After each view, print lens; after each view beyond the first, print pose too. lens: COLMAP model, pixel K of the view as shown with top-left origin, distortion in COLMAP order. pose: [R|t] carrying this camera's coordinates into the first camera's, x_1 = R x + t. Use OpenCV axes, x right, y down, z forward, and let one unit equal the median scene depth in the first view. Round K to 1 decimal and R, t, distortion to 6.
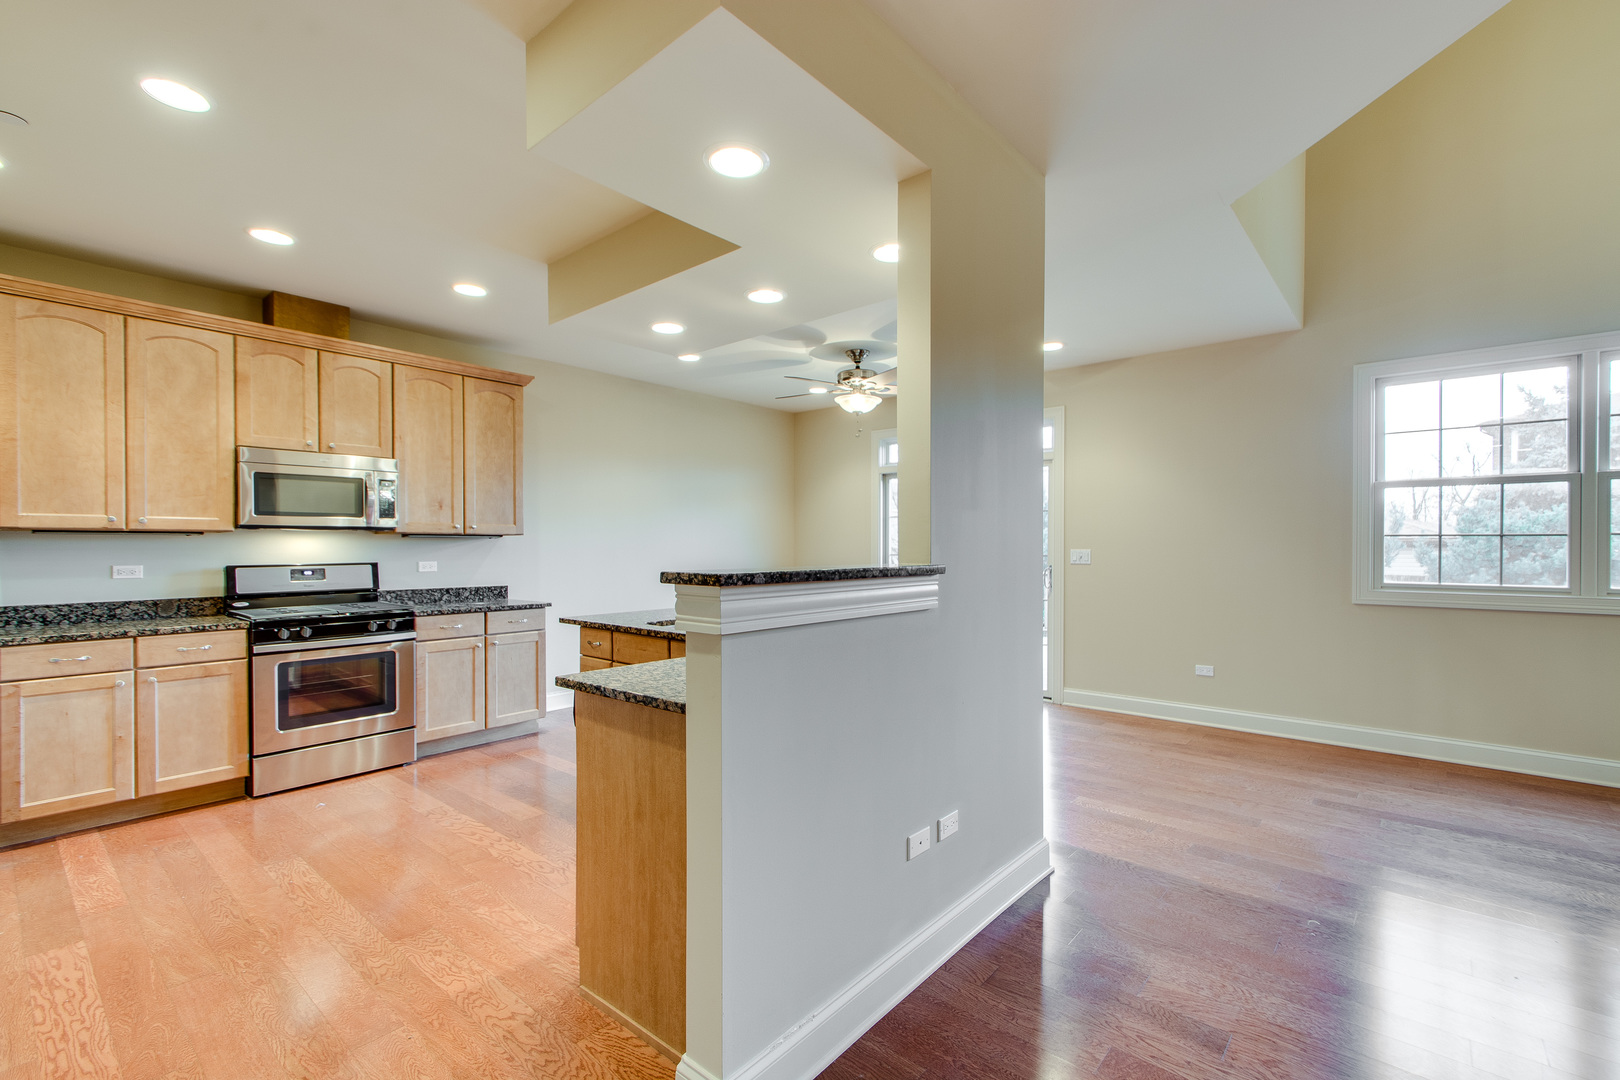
lens RADIAL K [[713.8, 0, 823.4], [0, 713.8, 551.2], [0, 0, 1]] dist [0.013884, -0.002179]
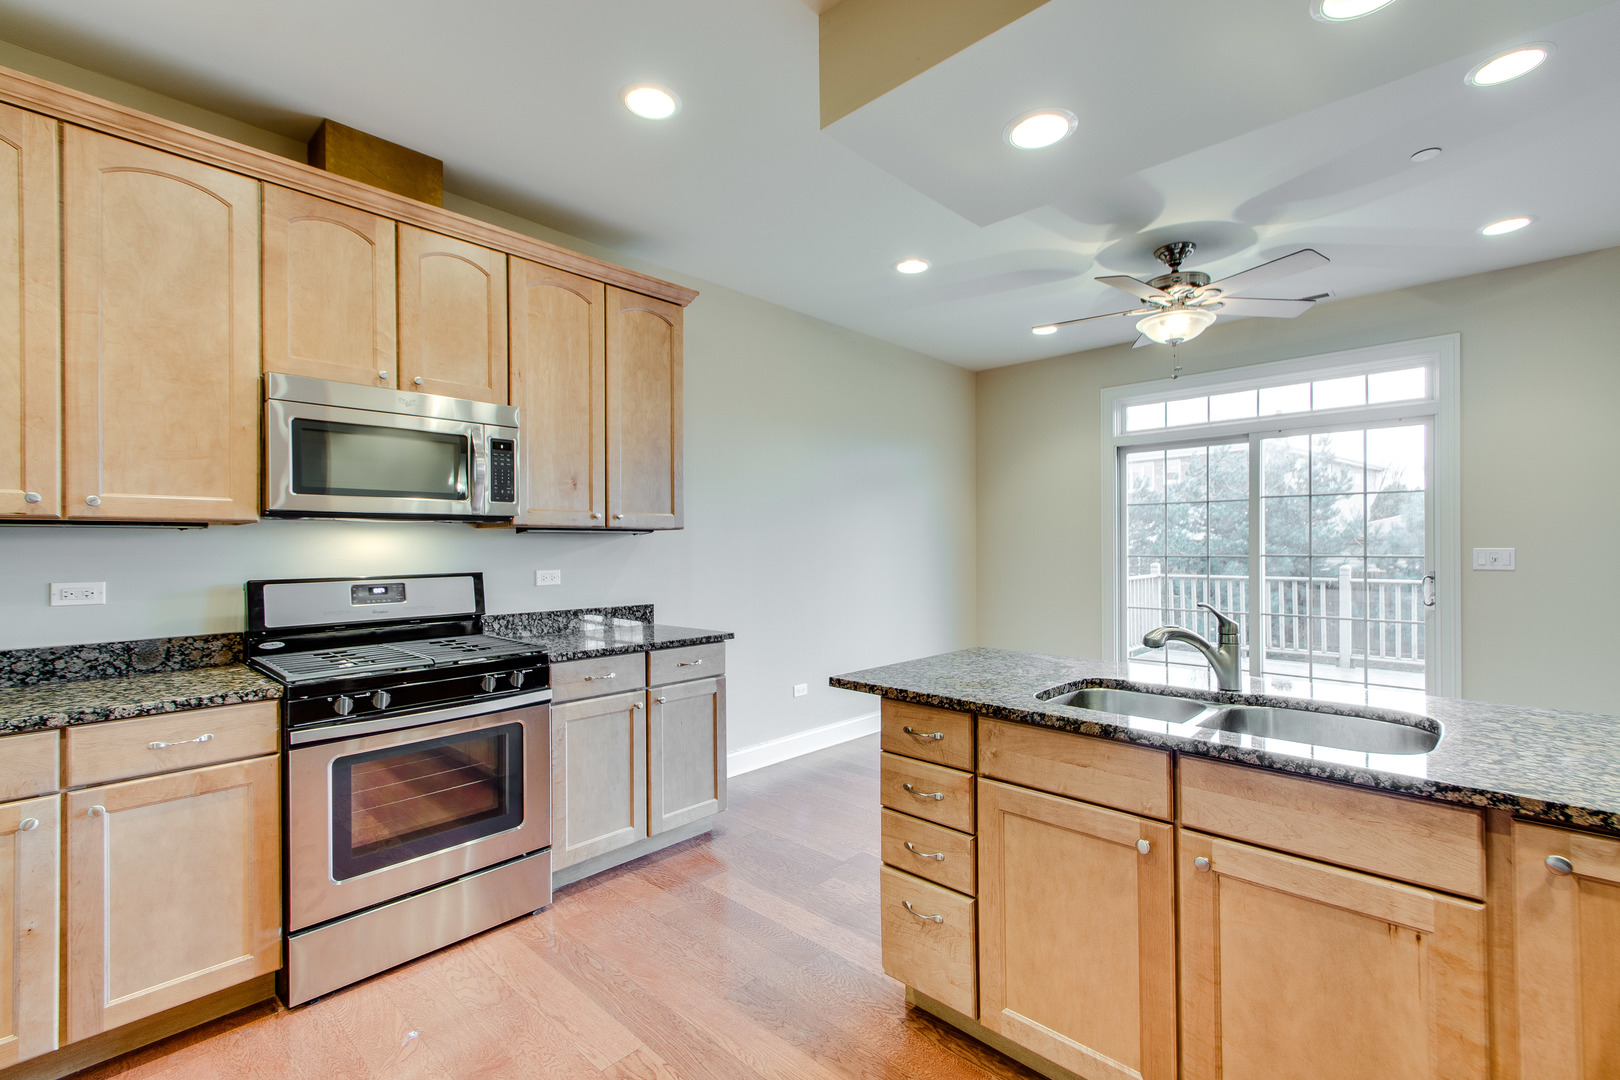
lens RADIAL K [[713.8, 0, 816.8], [0, 713.8, 546.6], [0, 0, 1]] dist [0.013884, -0.002179]
pose [[0.998795, -0.003726, -0.048931, -0.329612], [0.003437, 0.999976, -0.005976, -0.002770], [0.048952, 0.005801, 0.998784, 0.427146]]
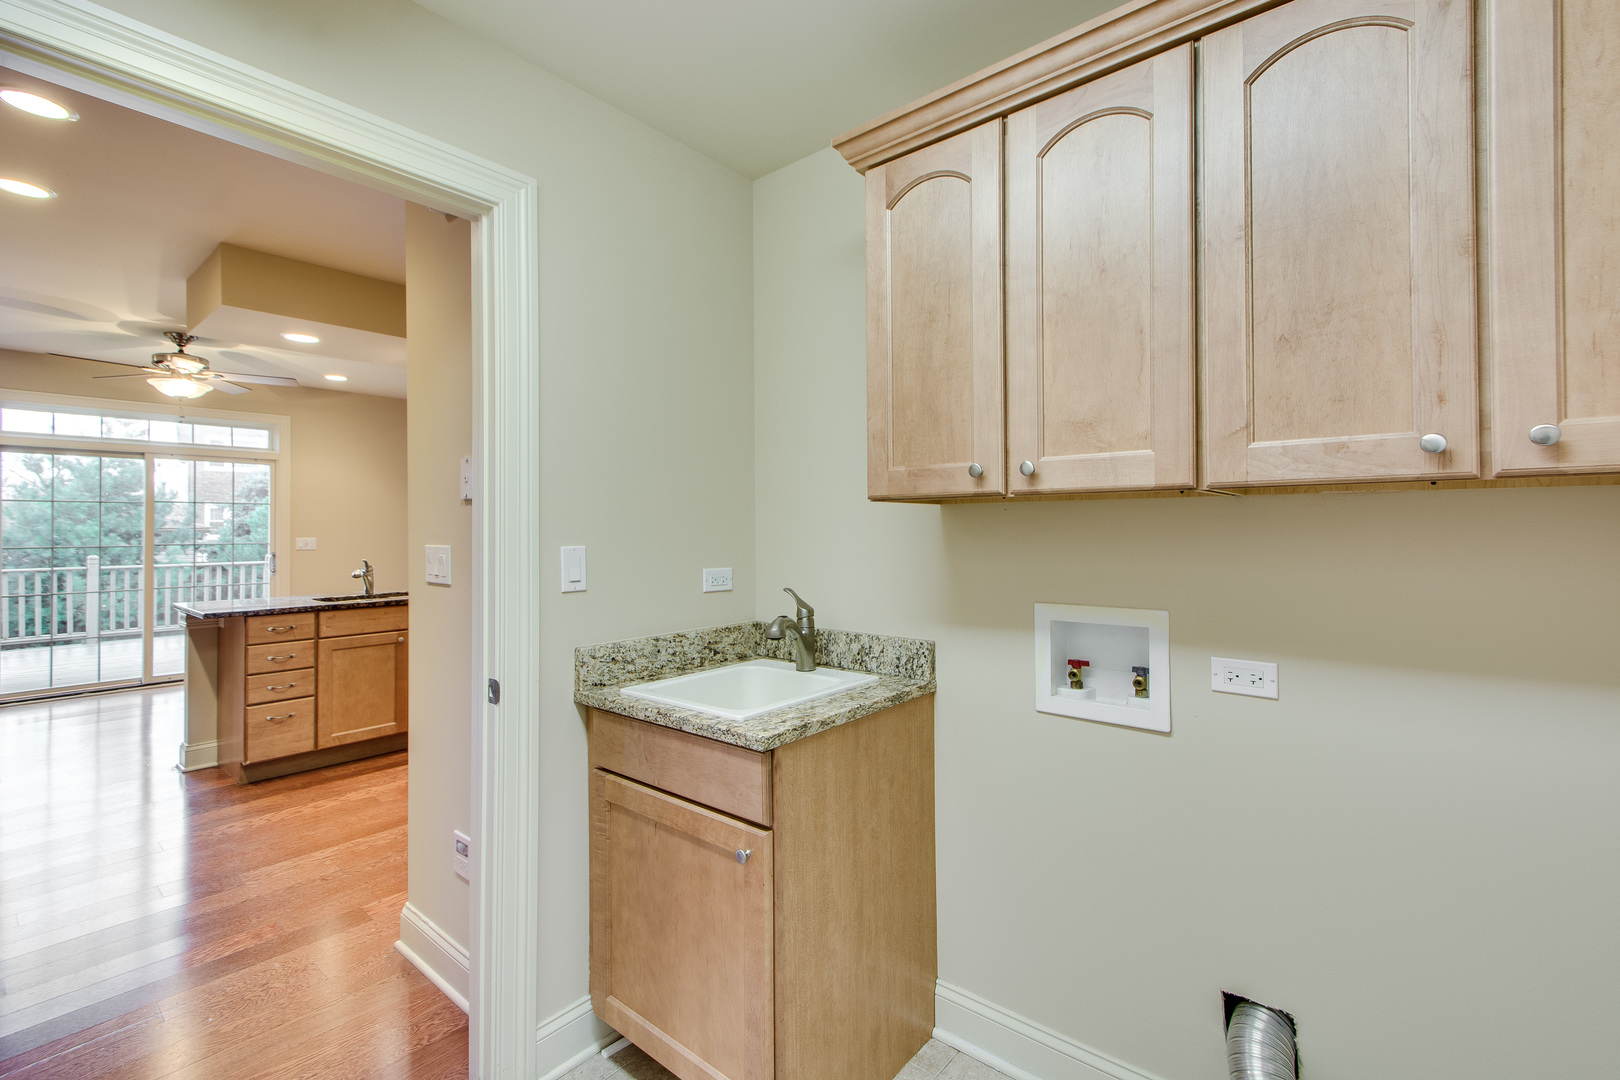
lens RADIAL K [[713.8, 0, 814.5], [0, 713.8, 520.1], [0, 0, 1]] dist [0.013884, -0.002179]
pose [[-0.007426, 0.013466, 0.999882, -1.230379], [0.016307, 0.999778, -0.013344, -0.002914], [-0.999839, 0.016206, -0.007644, 0.199203]]
